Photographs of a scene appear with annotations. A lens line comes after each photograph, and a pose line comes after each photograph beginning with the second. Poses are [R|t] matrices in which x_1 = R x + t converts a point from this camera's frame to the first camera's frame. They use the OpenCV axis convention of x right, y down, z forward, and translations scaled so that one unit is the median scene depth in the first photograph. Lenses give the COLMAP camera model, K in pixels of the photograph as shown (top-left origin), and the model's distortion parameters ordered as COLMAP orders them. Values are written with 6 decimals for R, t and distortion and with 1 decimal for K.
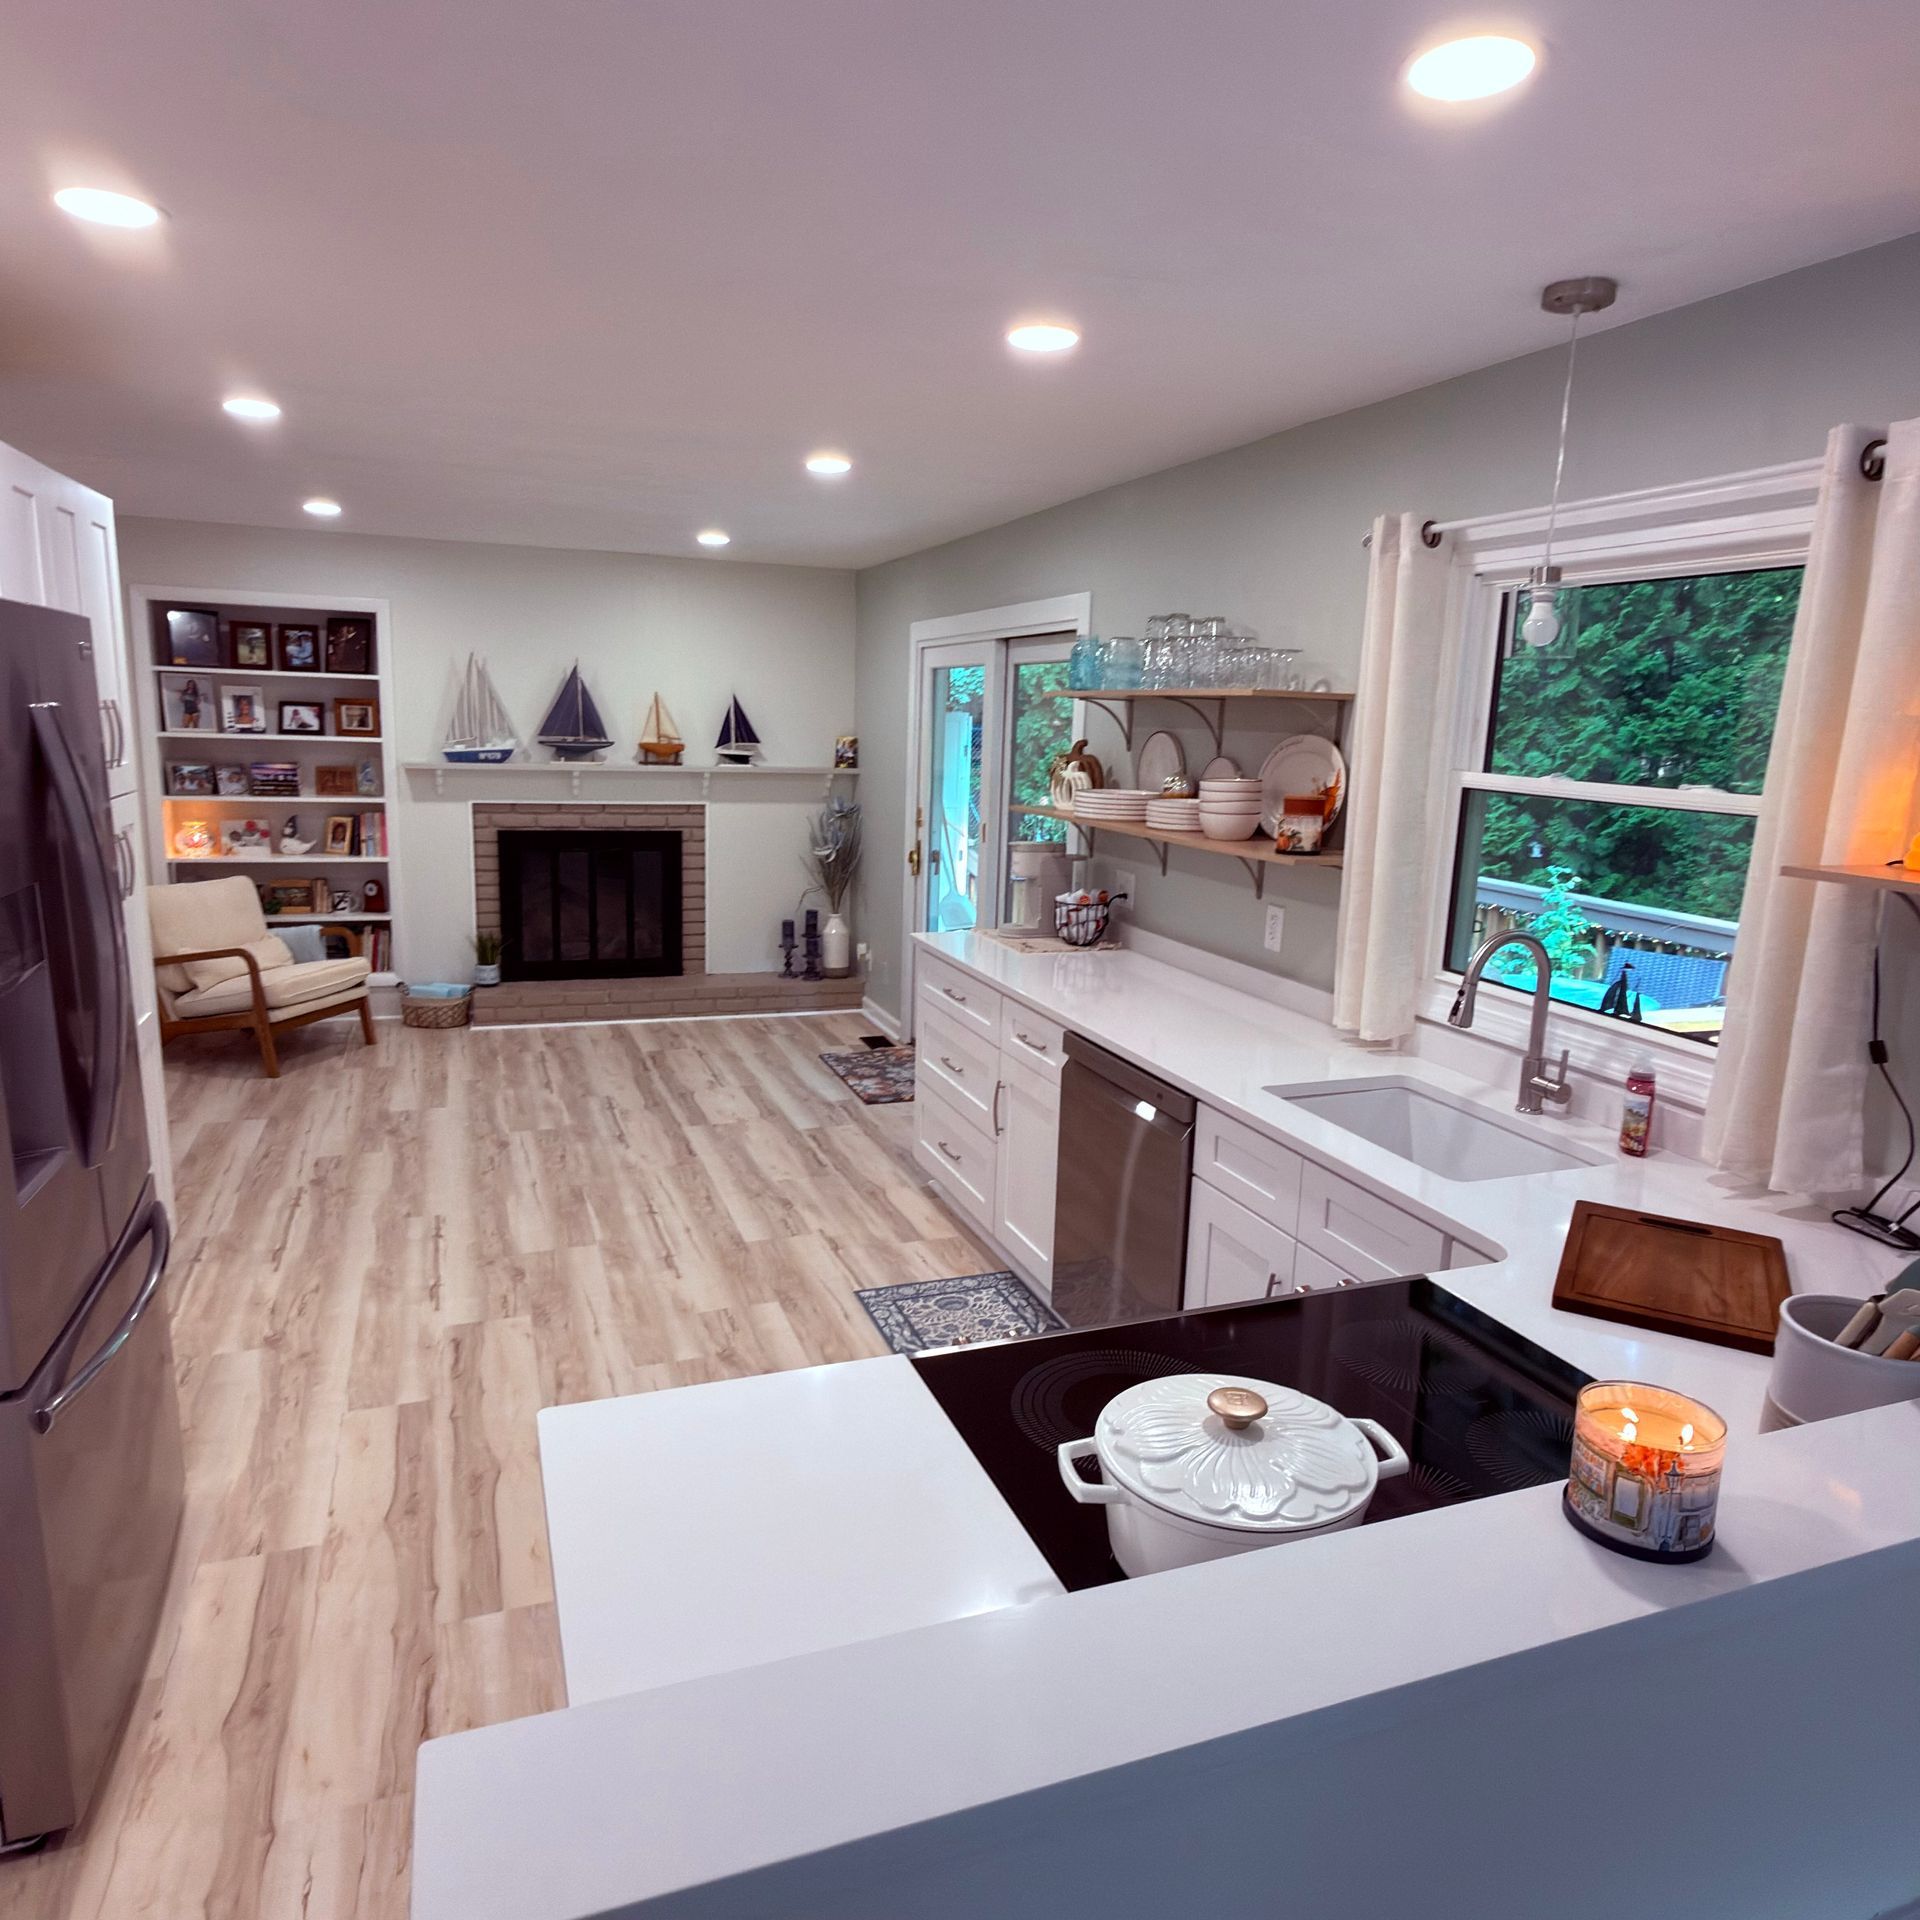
lens RADIAL K [[1295.7, 0, 949.7], [0, 1295.7, 969.0], [0, 0, 1]] dist [0.004123, 0.001009]
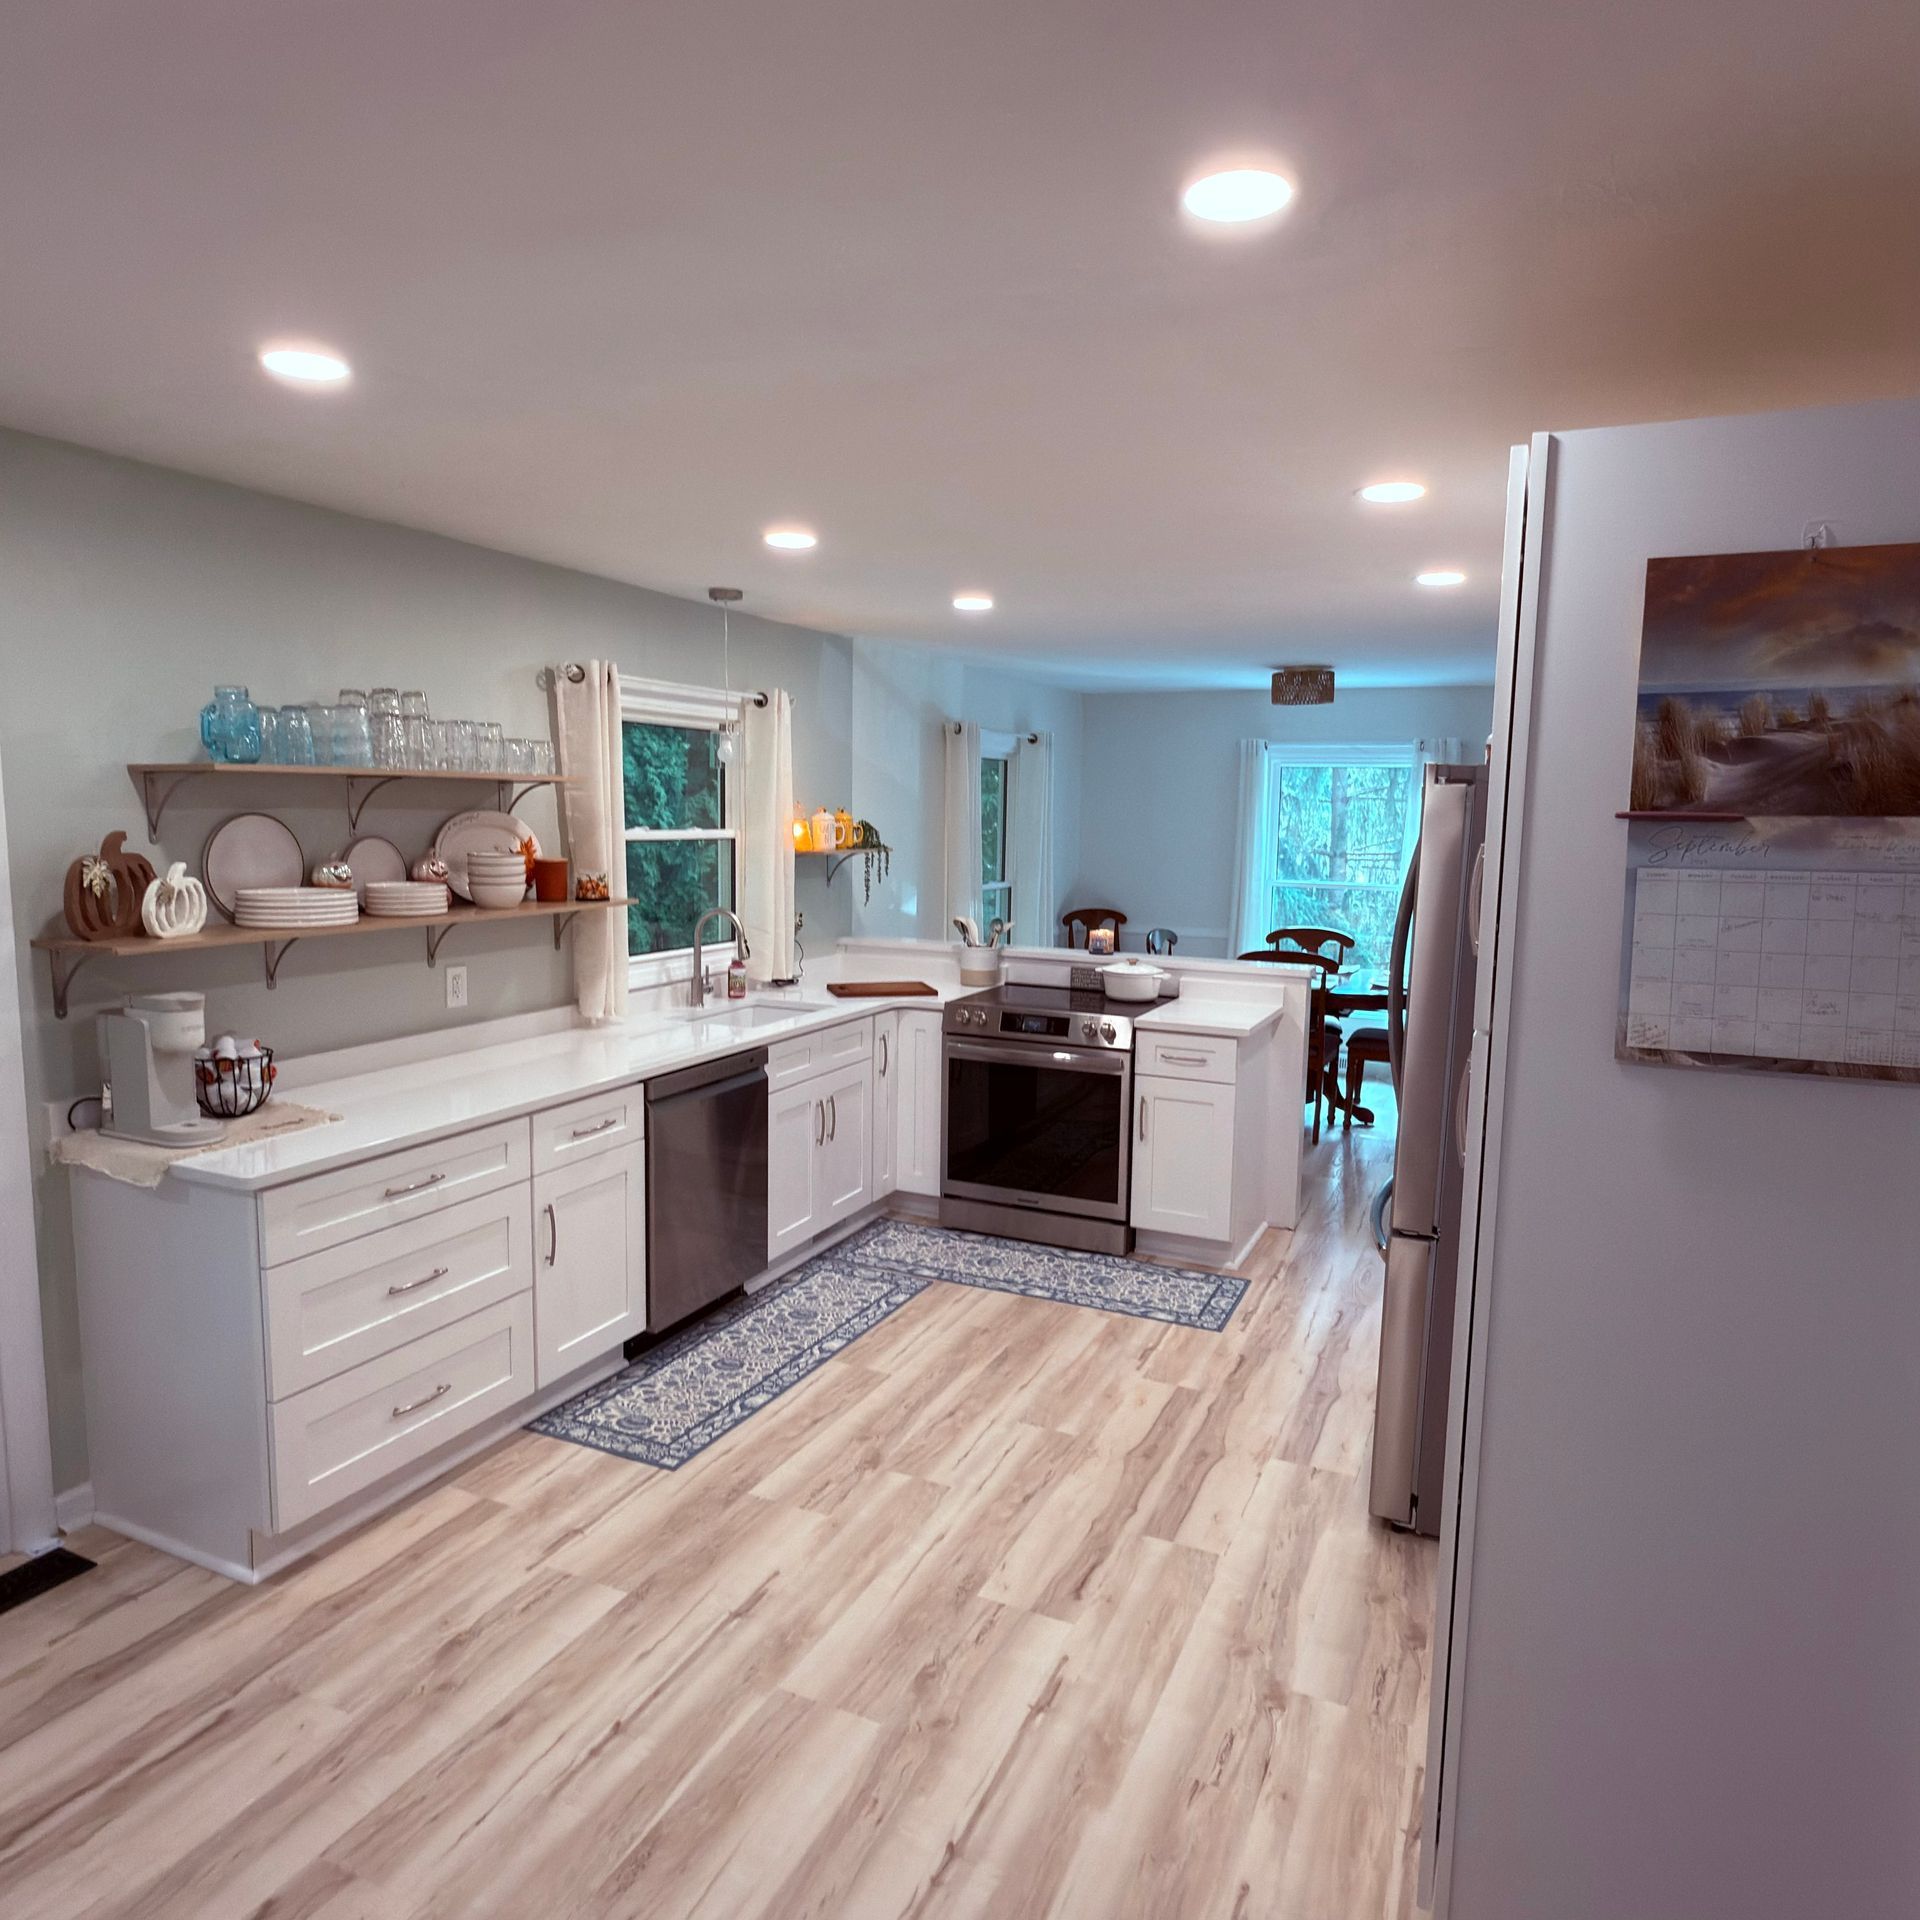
lens RADIAL K [[1295.7, 0, 945.4], [0, 1295.7, 963.0], [0, 0, 1]] dist [0.004123, 0.001009]
pose [[-0.694736, -0.130347, 0.707355, -0.503968], [0.101114, 0.955977, 0.275471, -0.193656], [-0.712122, 0.262903, -0.650972, 0.882477]]
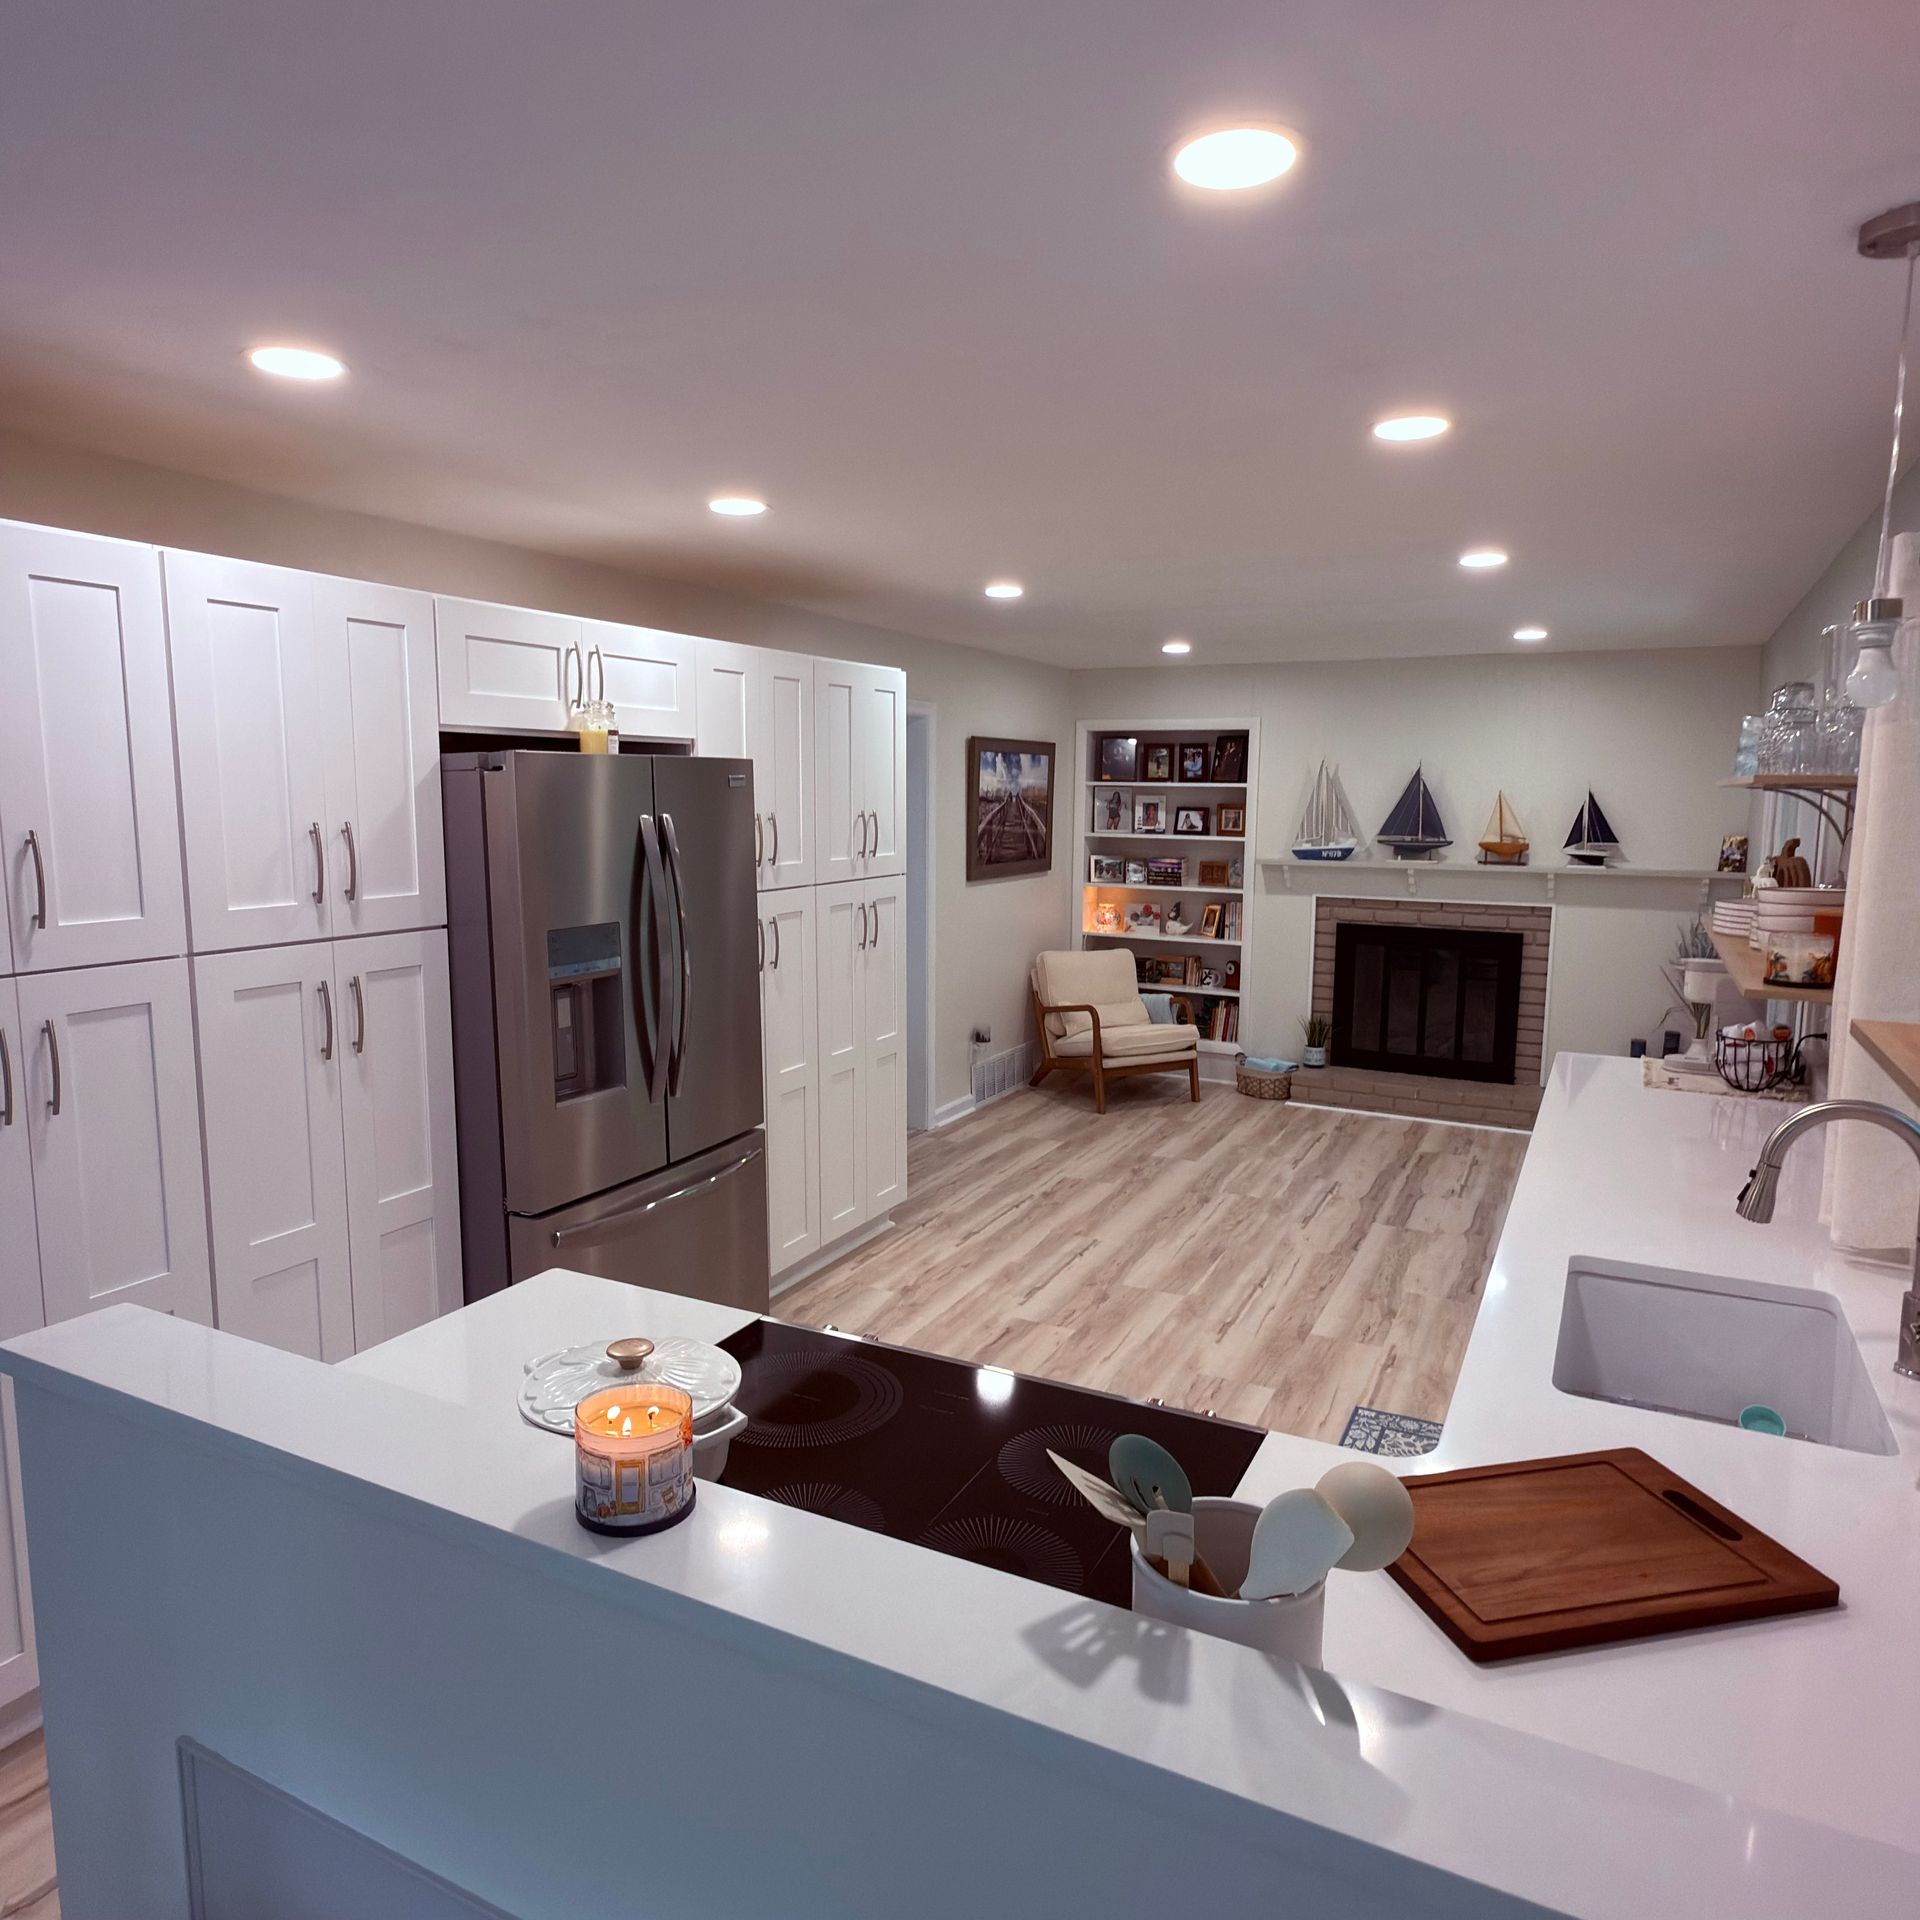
lens RADIAL K [[1295.7, 0, 963.7], [0, 1295.7, 964.9], [0, 0, 1]] dist [0.004123, 0.001009]
pose [[0.676193, 0.072630, -0.733136, 0.268847], [-0.130517, 0.991198, -0.022184, -0.010658], [0.725071, 0.110687, 0.679720, 0.065723]]
